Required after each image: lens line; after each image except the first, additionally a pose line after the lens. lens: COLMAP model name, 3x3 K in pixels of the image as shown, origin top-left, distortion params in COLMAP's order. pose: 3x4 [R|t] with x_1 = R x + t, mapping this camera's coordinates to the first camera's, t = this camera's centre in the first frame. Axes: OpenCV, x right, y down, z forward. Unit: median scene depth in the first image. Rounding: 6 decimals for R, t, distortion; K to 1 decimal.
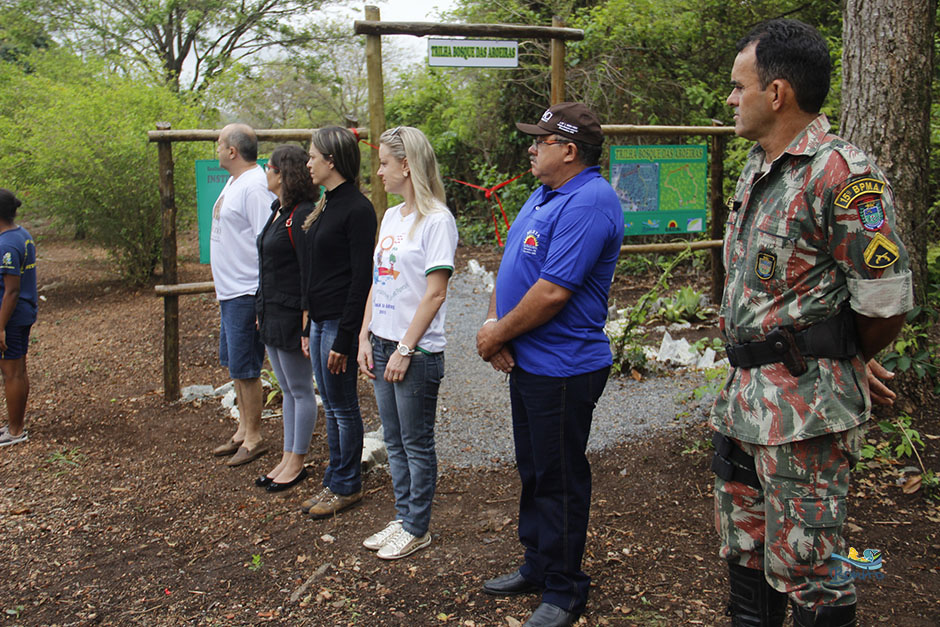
lens RADIAL K [[970.8, 0, 457.9], [0, 970.8, 290.5], [0, 0, 1]] dist [-0.030527, 0.000000]
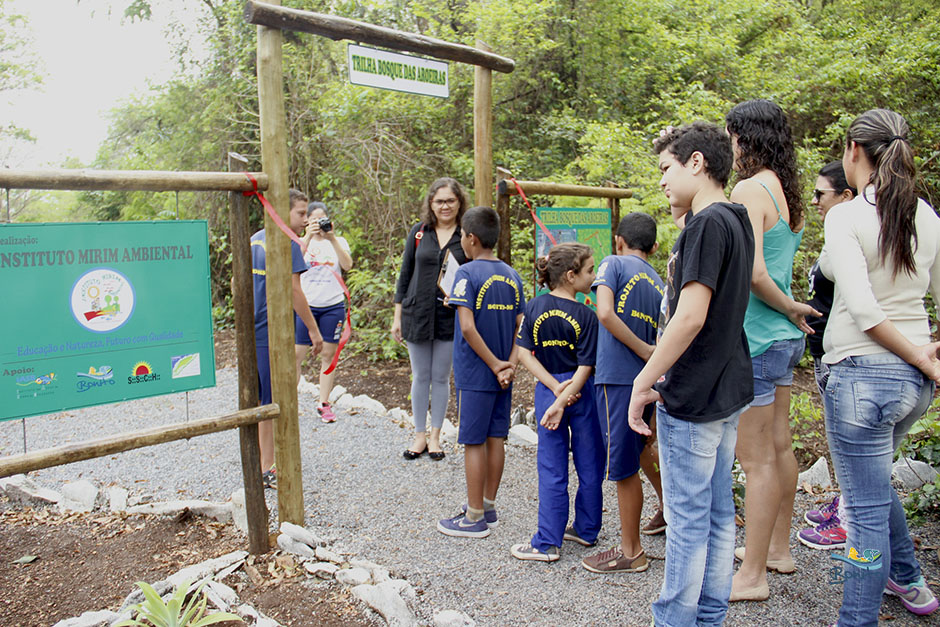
lens RADIAL K [[774.0, 0, 471.1], [0, 774.0, 298.7], [0, 0, 1]] dist [-0.142987, 0.064226]
pose [[0.885848, -0.048248, 0.461460, -0.174584], [0.076535, 0.996149, -0.042770, -0.047059], [-0.457619, 0.073206, 0.886130, 0.431263]]
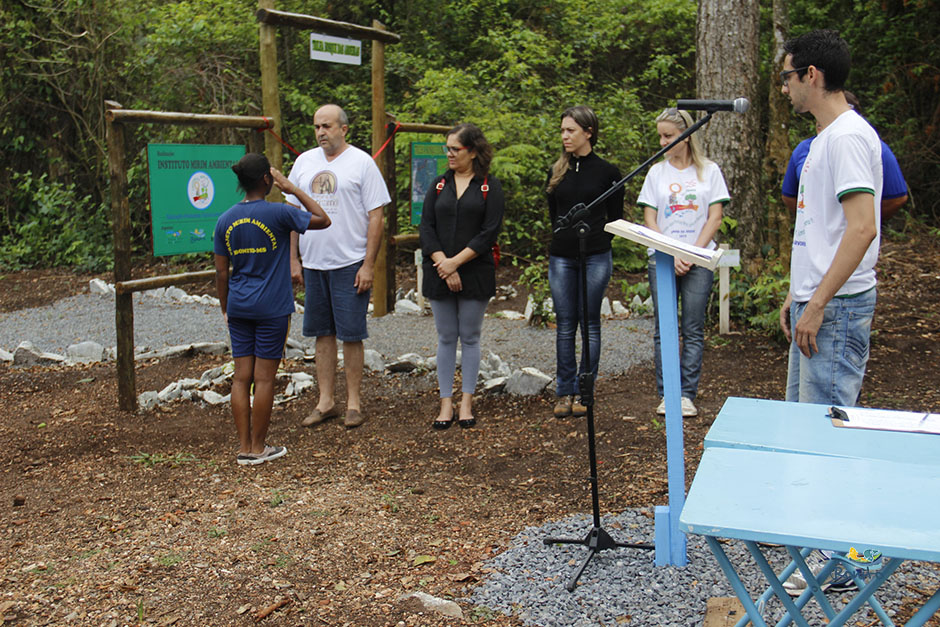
lens RADIAL K [[1203.0, 0, 471.1], [0, 1203.0, 307.7], [0, 0, 1]] dist [0.057937, 0.000000]
pose [[0.744185, -0.072216, 0.664059, -0.660477], [0.099508, 0.995031, -0.003305, 0.045231], [-0.660520, 0.068539, 0.747673, -0.048137]]
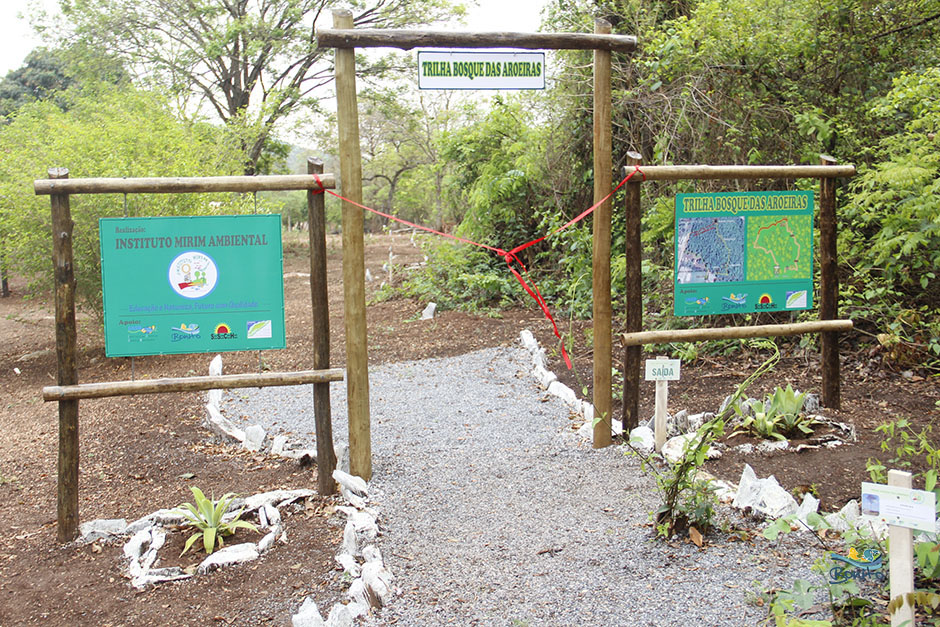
lens RADIAL K [[1036.2, 0, 455.8], [0, 1036.2, 293.5], [0, 0, 1]] dist [-0.006055, 0.000000]
pose [[0.994582, 0.003787, -0.103886, 0.068014], [-0.008014, 0.999155, -0.040307, -0.037929], [0.103645, 0.040921, 0.993772, 0.192125]]
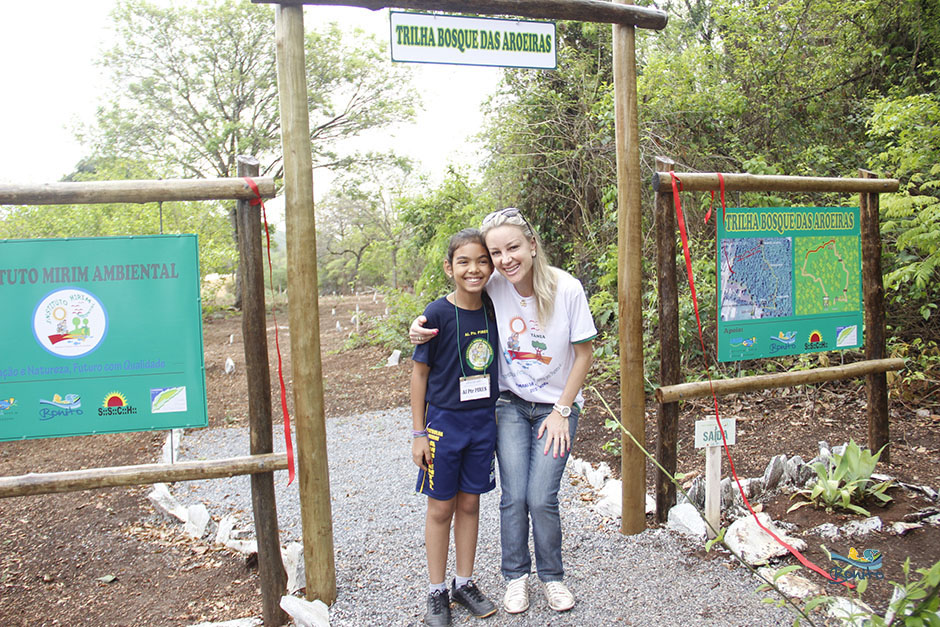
lens RADIAL K [[774.0, 0, 467.8], [0, 774.0, 286.5], [0, 0, 1]] dist [-0.142987, 0.064226]
pose [[0.999412, -0.023815, -0.024666, 0.016274], [0.021028, 0.993966, -0.107653, -0.051888], [0.027080, 0.107071, 0.993883, 0.504913]]
